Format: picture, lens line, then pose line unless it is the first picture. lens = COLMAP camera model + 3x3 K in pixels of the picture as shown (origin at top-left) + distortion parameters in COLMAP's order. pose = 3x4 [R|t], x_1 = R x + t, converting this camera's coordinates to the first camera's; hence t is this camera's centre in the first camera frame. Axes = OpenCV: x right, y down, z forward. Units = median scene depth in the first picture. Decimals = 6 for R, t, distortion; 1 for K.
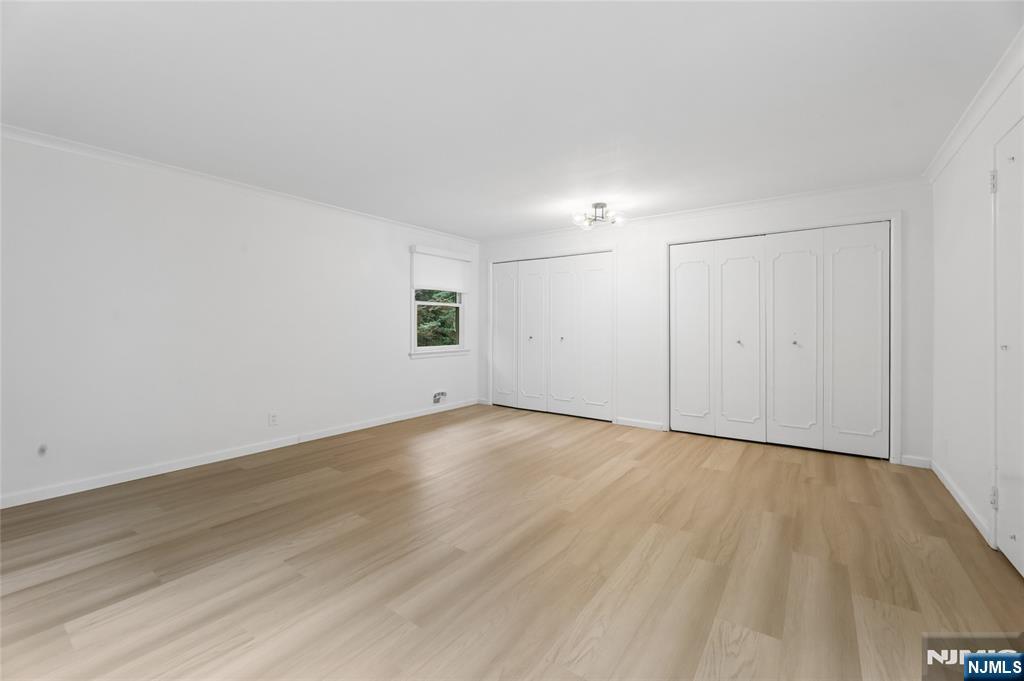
lens RADIAL K [[418.2, 0, 514.1], [0, 418.2, 327.7], [0, 0, 1]] dist [0.000726, -0.001067]
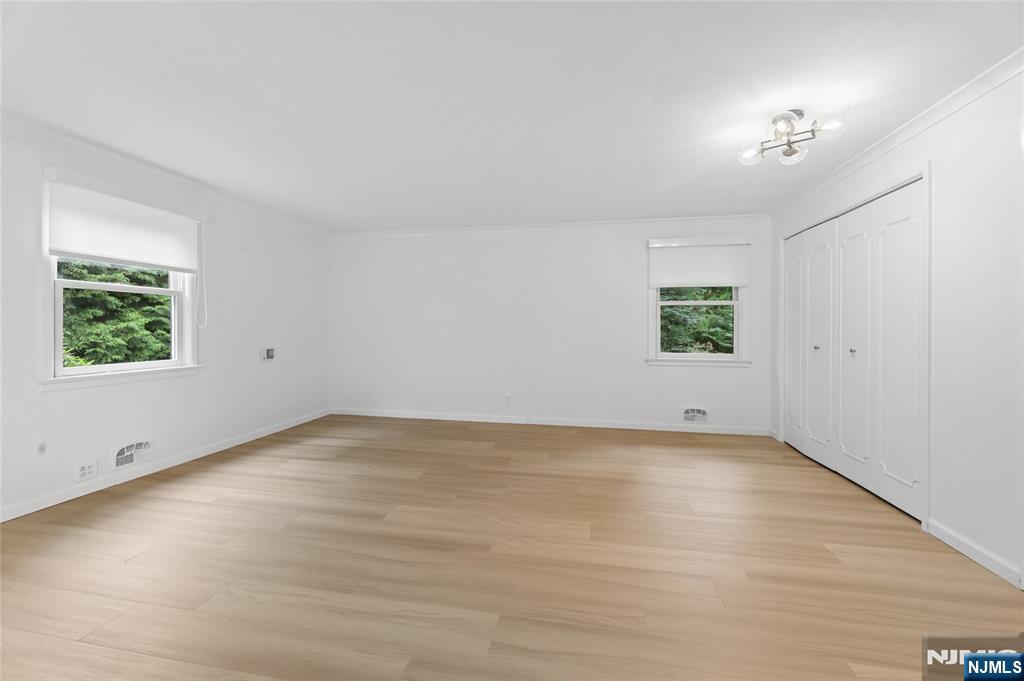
lens RADIAL K [[418.2, 0, 516.3], [0, 418.2, 332.0], [0, 0, 1]] dist [0.000726, -0.001067]
pose [[0.424893, 0.007374, -0.905214, 0.645867], [-0.006227, 0.999967, 0.005223, -0.001771], [0.905222, 0.003417, 0.424925, 0.487601]]
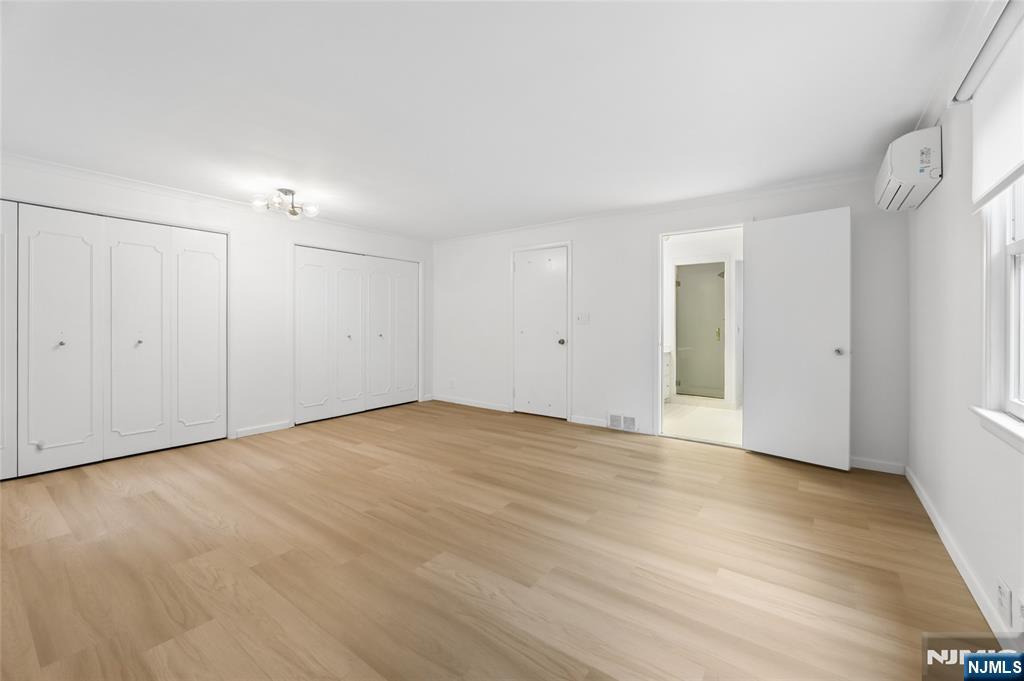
lens RADIAL K [[418.2, 0, 507.7], [0, 418.2, 324.3], [0, 0, 1]] dist [0.000726, -0.001067]
pose [[0.025656, -0.001919, 0.999669, -0.800097], [0.002829, 0.999994, 0.001847, -0.004095], [-0.999667, 0.002780, 0.025661, 0.565973]]
